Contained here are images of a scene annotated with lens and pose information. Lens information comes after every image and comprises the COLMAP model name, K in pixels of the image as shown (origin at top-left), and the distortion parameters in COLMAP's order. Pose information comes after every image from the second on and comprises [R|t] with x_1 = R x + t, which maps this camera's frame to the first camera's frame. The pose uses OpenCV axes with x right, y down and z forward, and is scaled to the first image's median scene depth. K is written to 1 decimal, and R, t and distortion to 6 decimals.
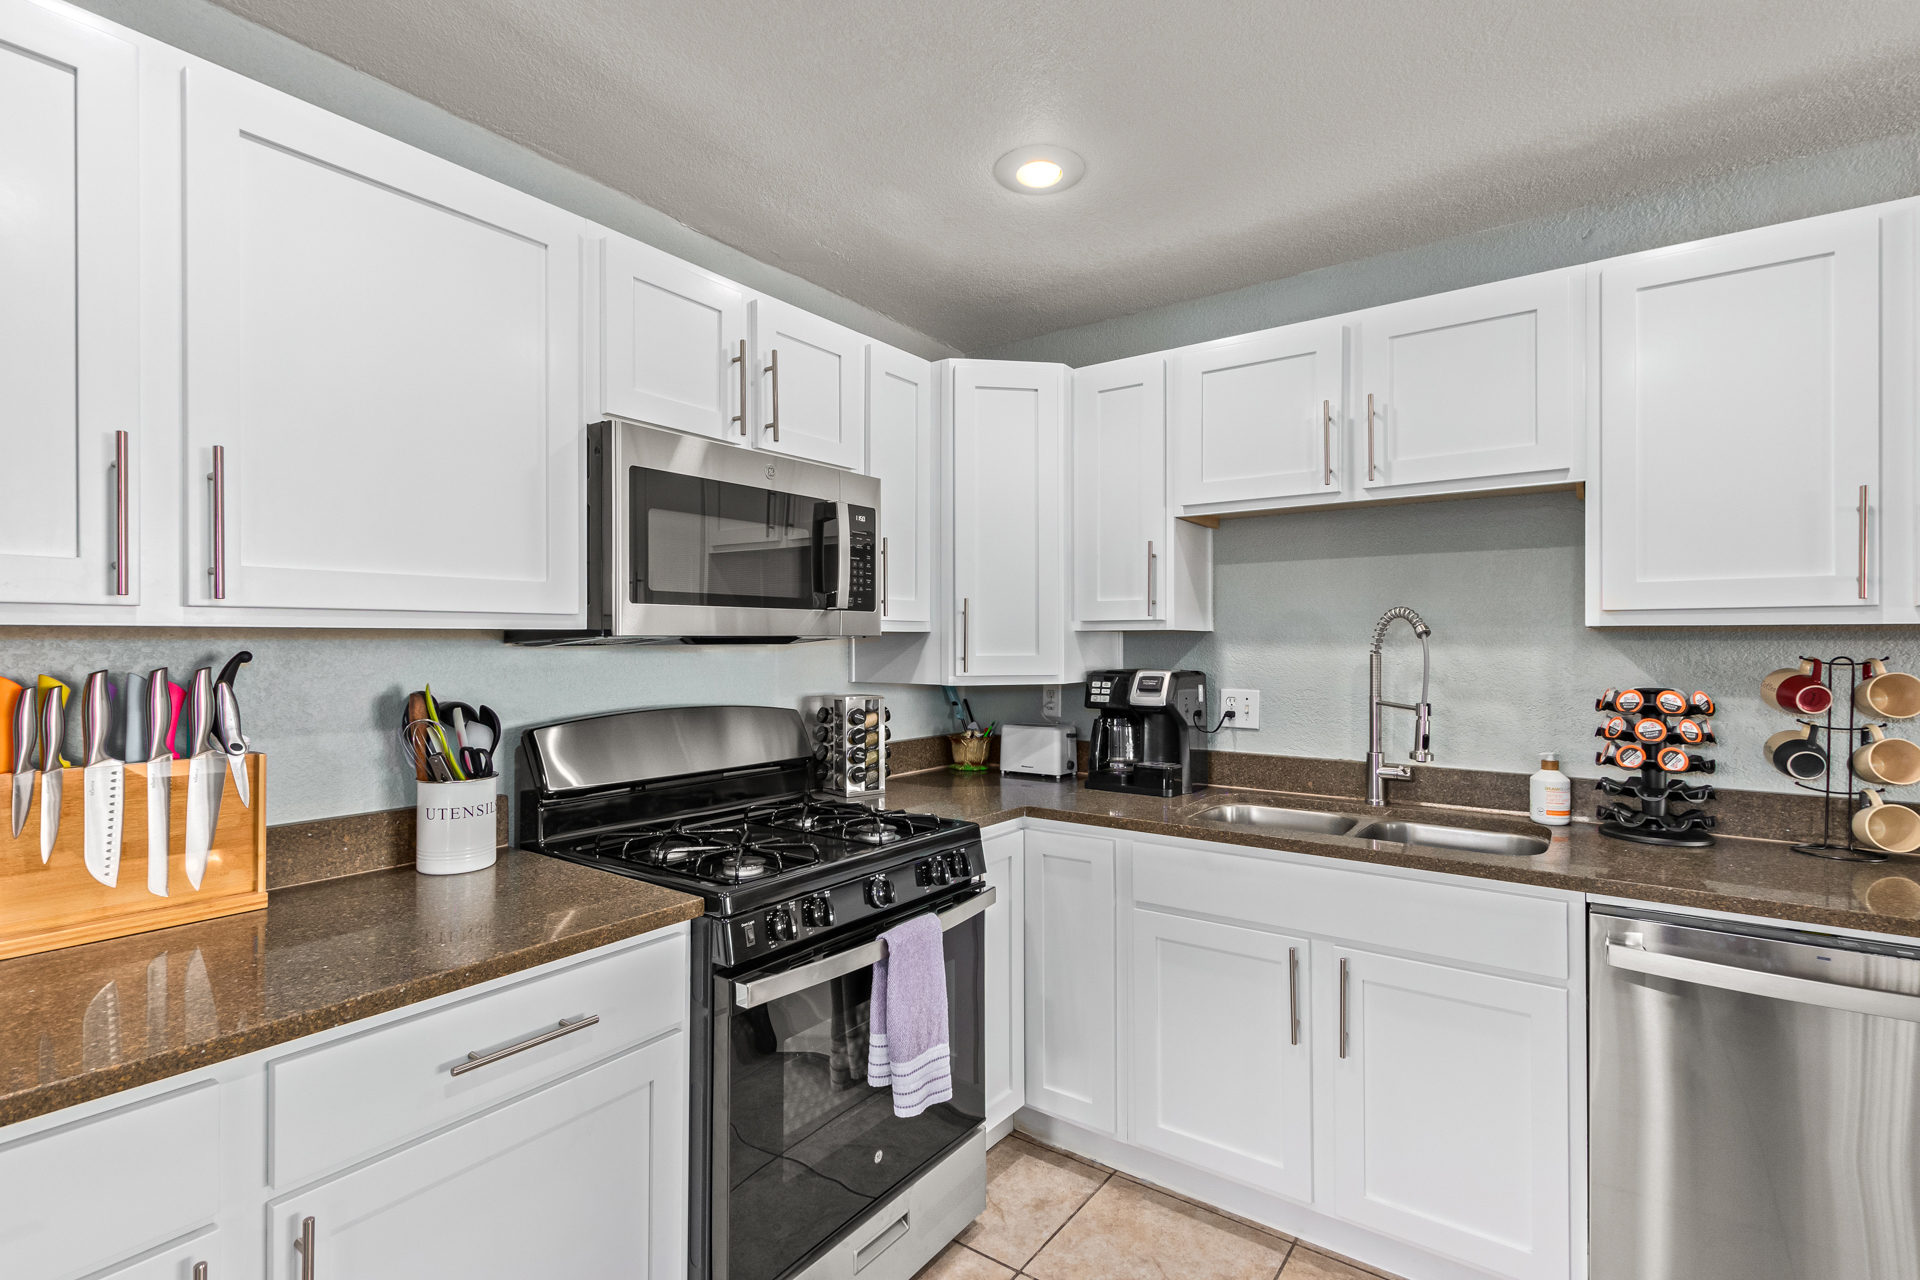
lens RADIAL K [[924.1, 0, 960.0], [0, 924.1, 640.0], [0, 0, 1]] dist [0.002448, 0.000045]
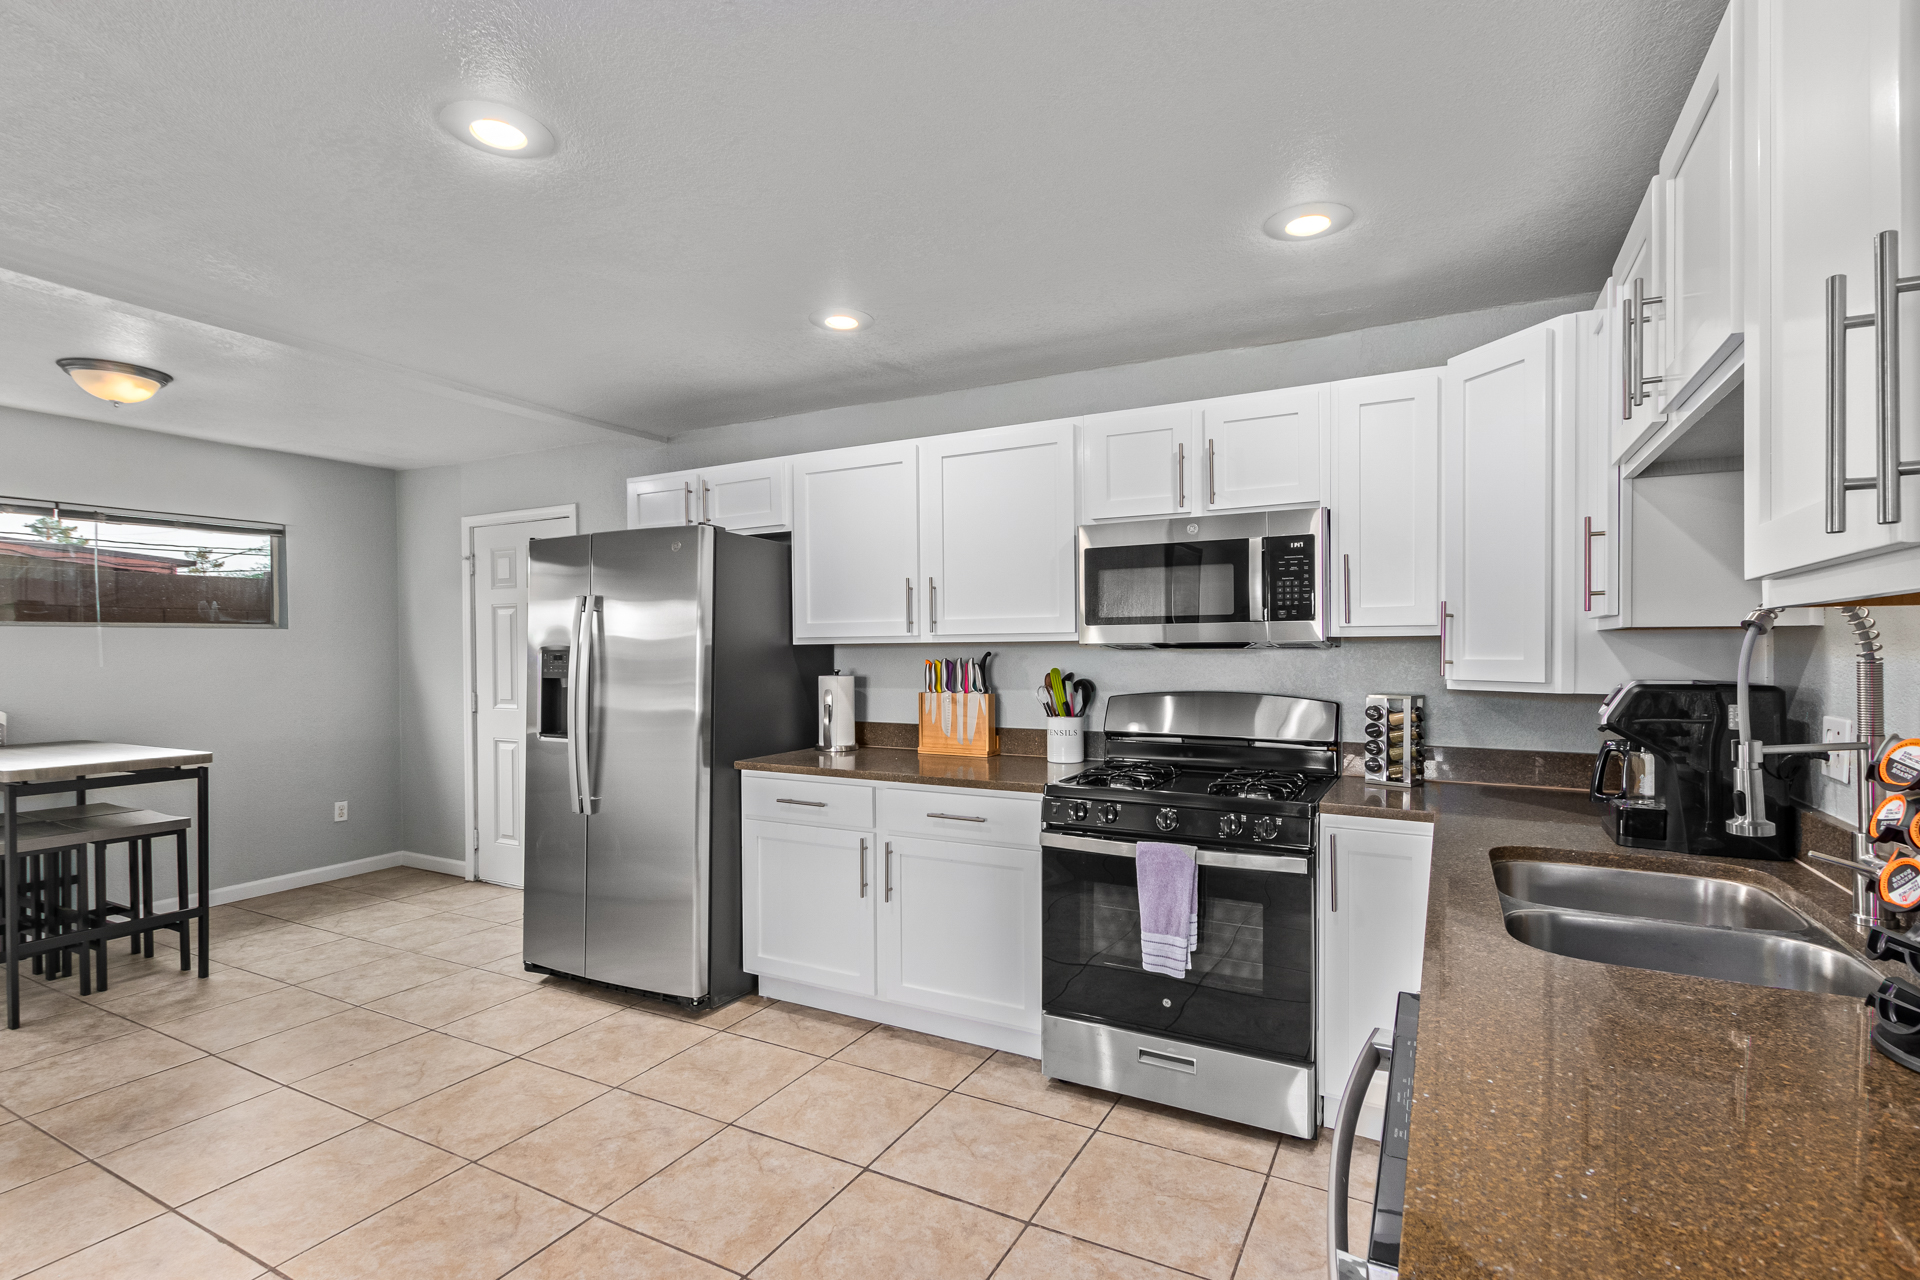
lens RADIAL K [[896.2, 0, 962.7], [0, 896.2, 653.8], [0, 0, 1]] dist [0.003018, -0.001036]
pose [[0.128693, -0.000244, -0.991684, 1.175551], [0.002421, 0.999997, 0.000068, 0.013335], [0.991682, -0.002410, 0.128693, 0.474429]]
